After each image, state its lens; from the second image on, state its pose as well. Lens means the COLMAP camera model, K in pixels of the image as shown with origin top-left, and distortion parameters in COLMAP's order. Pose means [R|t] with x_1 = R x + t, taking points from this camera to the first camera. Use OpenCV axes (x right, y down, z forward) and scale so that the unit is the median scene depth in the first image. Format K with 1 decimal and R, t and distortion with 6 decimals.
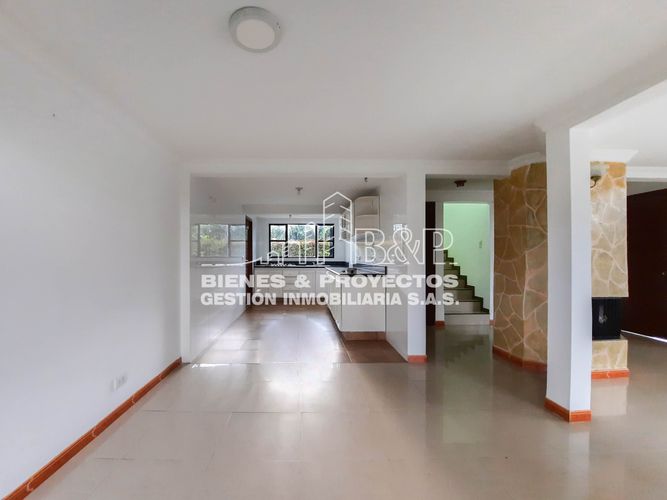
lens RADIAL K [[279.5, 0, 333.3], [0, 279.5, 253.8], [0, 0, 1]] dist [-0.015477, -0.000946]
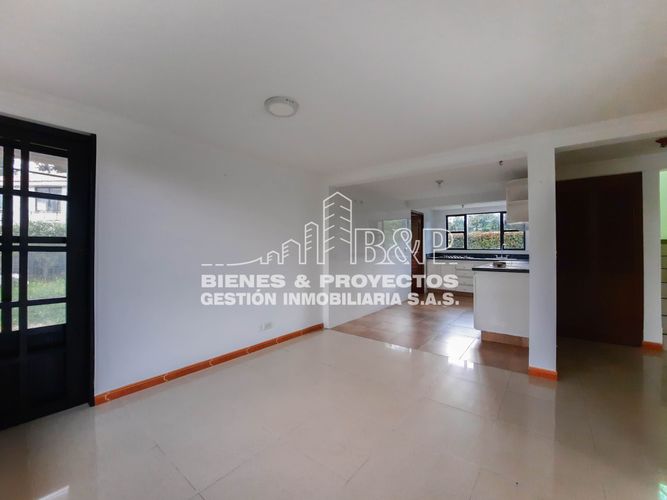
lens RADIAL K [[279.5, 0, 343.0], [0, 279.5, 241.7], [0, 0, 1]] dist [-0.015477, -0.000946]
pose [[0.788692, -0.012198, -0.614668, 0.196065], [0.003874, 0.999882, -0.014872, -0.001989], [0.614777, 0.009348, 0.788646, -0.007011]]
